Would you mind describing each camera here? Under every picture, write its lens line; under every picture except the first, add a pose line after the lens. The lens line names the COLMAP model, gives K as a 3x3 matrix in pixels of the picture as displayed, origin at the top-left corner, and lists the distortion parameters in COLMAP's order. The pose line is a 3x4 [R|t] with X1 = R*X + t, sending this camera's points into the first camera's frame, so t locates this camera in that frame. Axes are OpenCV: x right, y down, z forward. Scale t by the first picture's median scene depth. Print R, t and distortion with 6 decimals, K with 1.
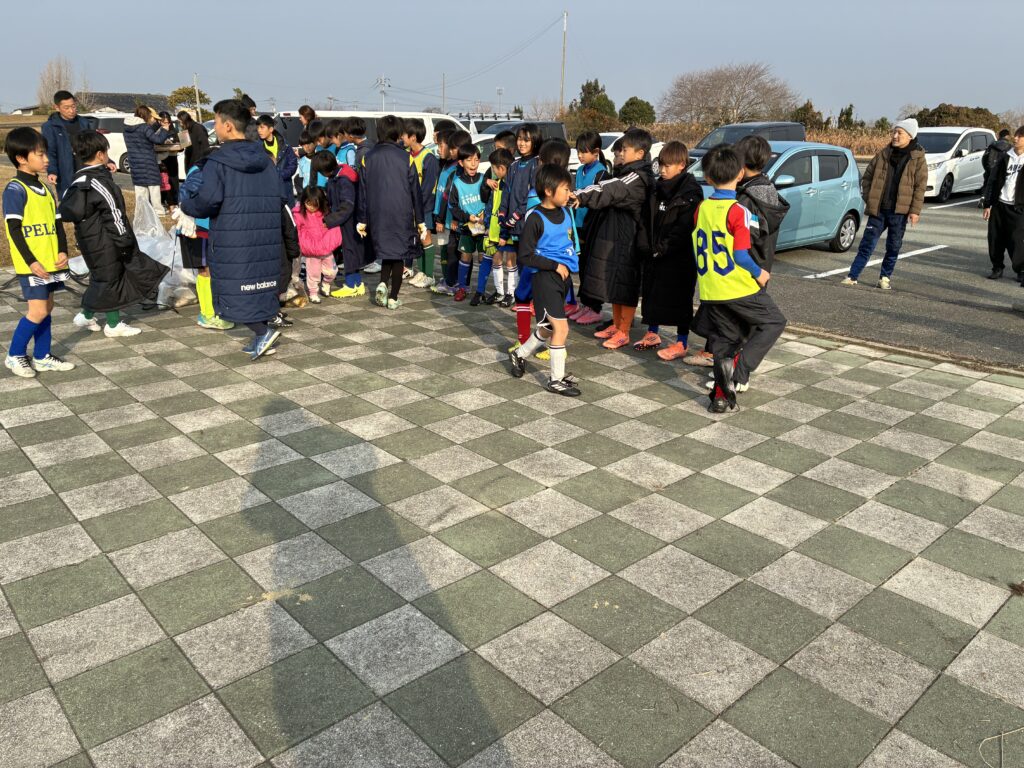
lens RADIAL K [[773.9, 0, 512.0], [0, 773.9, 384.0], [0, 0, 1]] dist [0.023165, -0.000033]
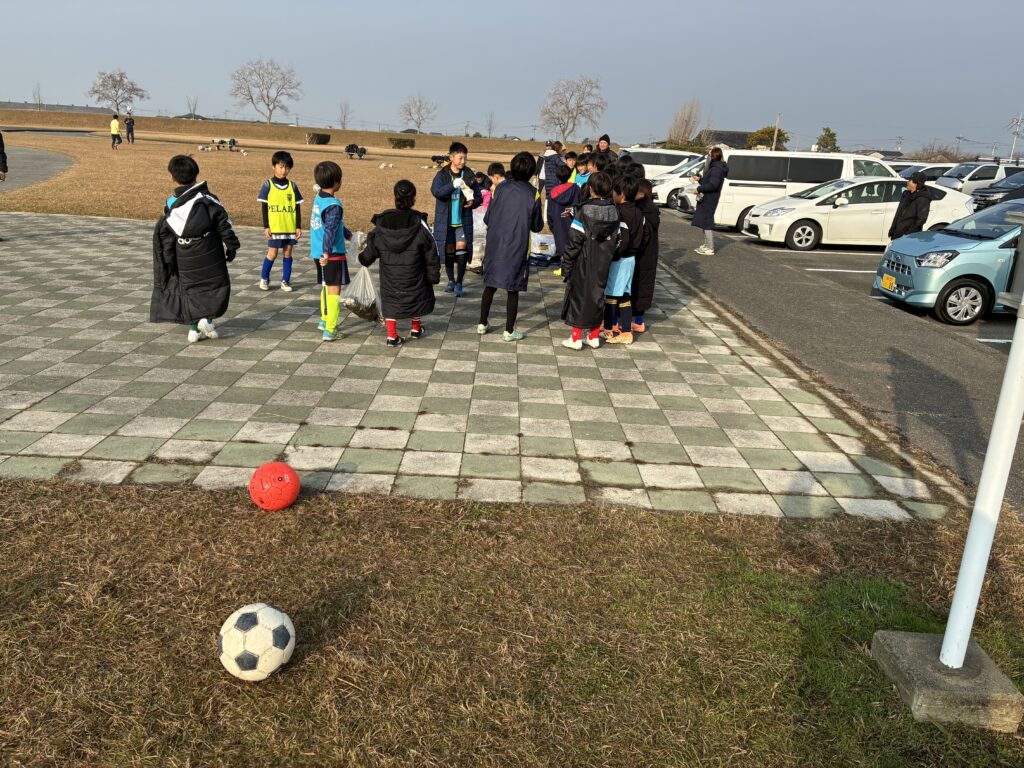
lens RADIAL K [[773.9, 0, 512.0], [0, 773.9, 384.0], [0, 0, 1]] dist [0.023165, -0.000033]
pose [[0.745974, 0.221513, -0.628057, 1.393298], [-0.247884, 0.967656, 0.046864, 0.042629], [0.618124, 0.120726, 0.776755, -0.214290]]
